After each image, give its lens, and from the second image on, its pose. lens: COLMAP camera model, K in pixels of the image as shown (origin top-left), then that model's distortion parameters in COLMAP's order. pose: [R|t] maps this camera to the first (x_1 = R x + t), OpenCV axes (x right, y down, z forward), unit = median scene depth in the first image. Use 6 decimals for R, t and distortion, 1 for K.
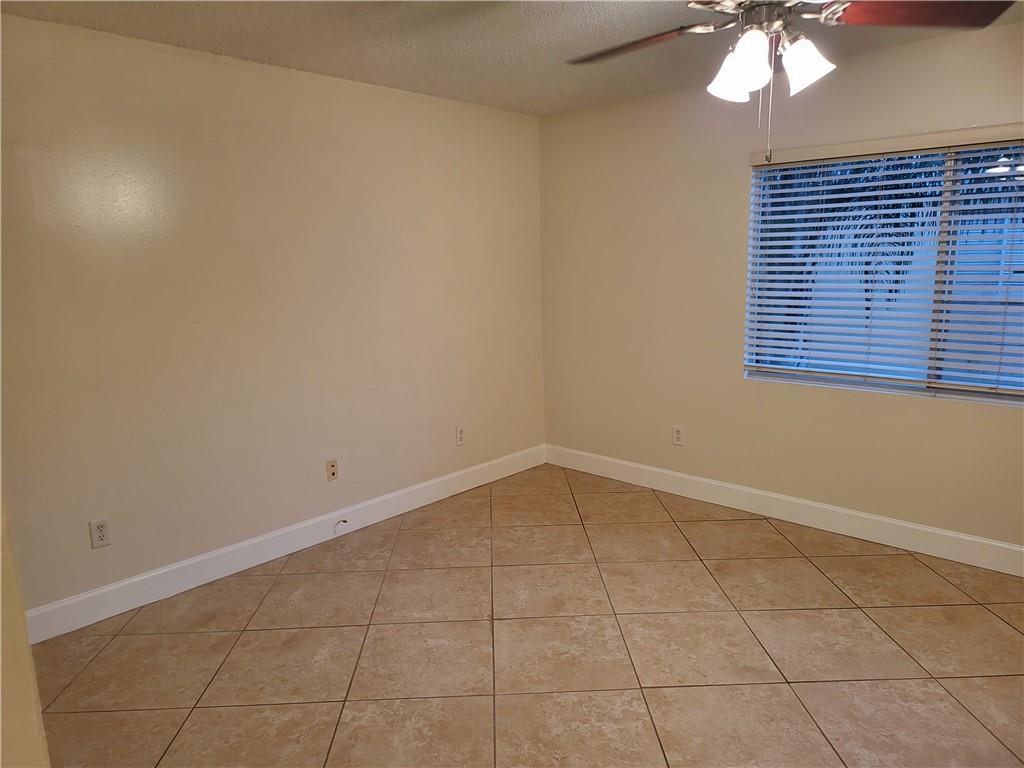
lens RADIAL K [[720.6, 0, 511.6], [0, 720.6, 384.0], [0, 0, 1]] dist [0.067836, -0.058252]
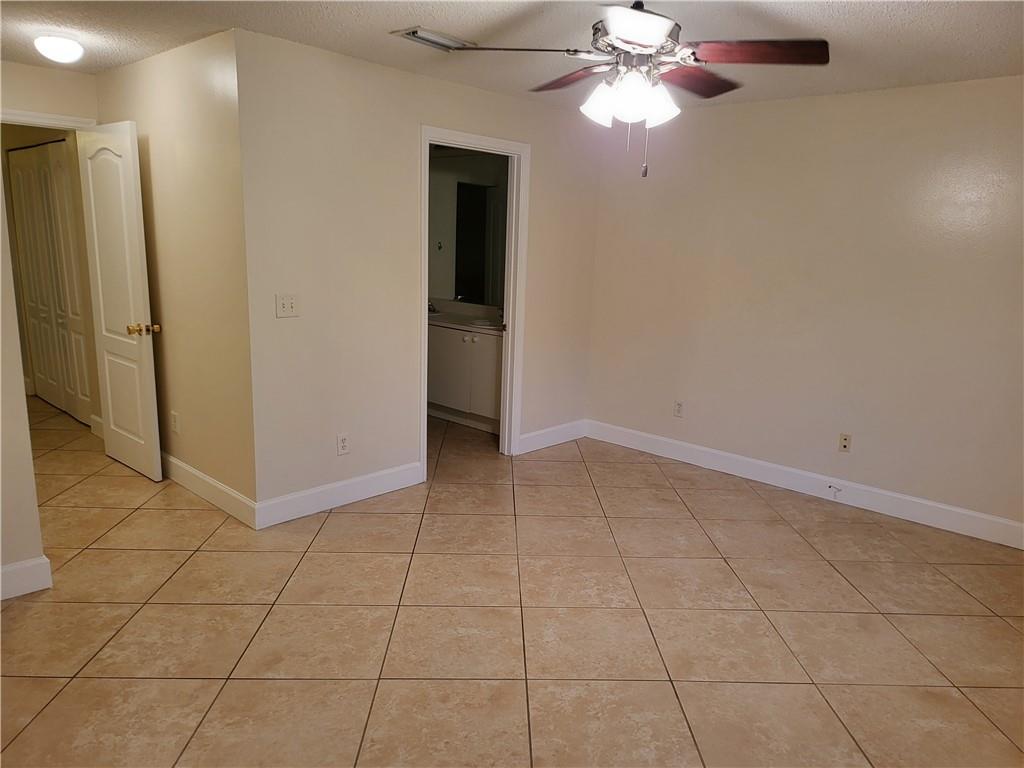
lens RADIAL K [[720.6, 0, 521.1], [0, 720.6, 385.5], [0, 0, 1]] dist [0.067836, -0.058252]
pose [[-0.000021, 0.218568, -0.975822, 0.972846], [-0.215565, 0.952879, 0.213433, -0.114853], [0.976489, 0.210358, 0.047096, 0.509903]]
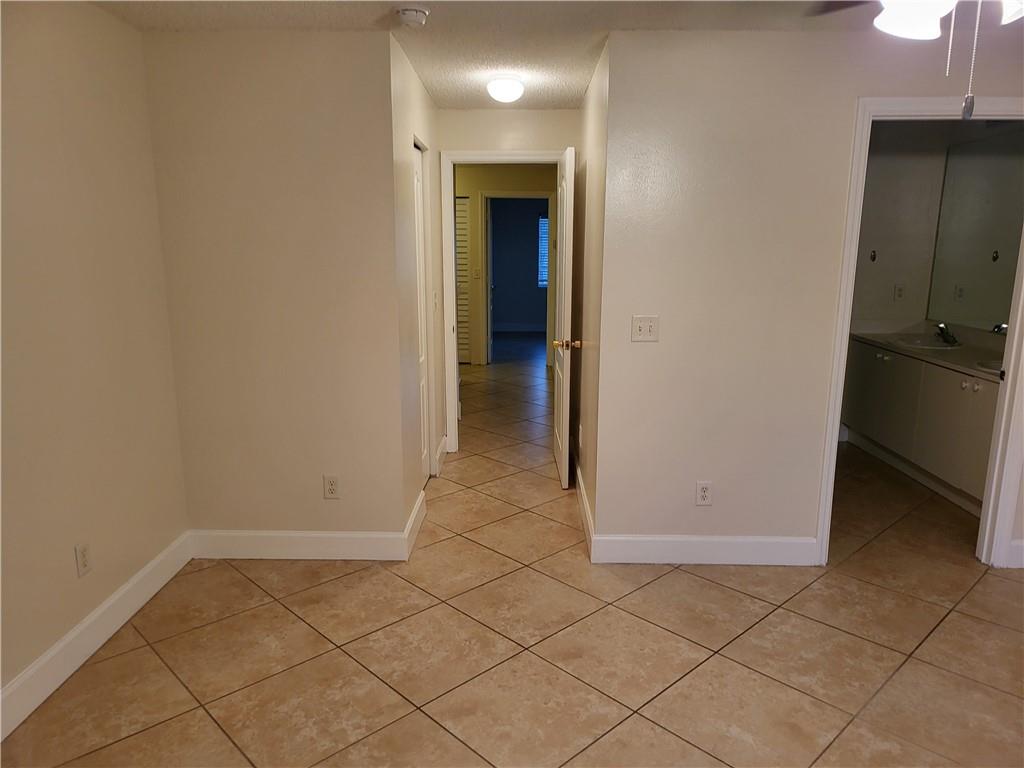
lens RADIAL K [[720.6, 0, 512.3], [0, 720.6, 387.6], [0, 0, 1]] dist [0.067836, -0.058252]
pose [[-0.739416, 0.149941, -0.656340, 0.672572], [-0.110242, 0.934761, 0.337741, -0.157024], [0.664162, 0.322087, -0.674647, 0.758946]]
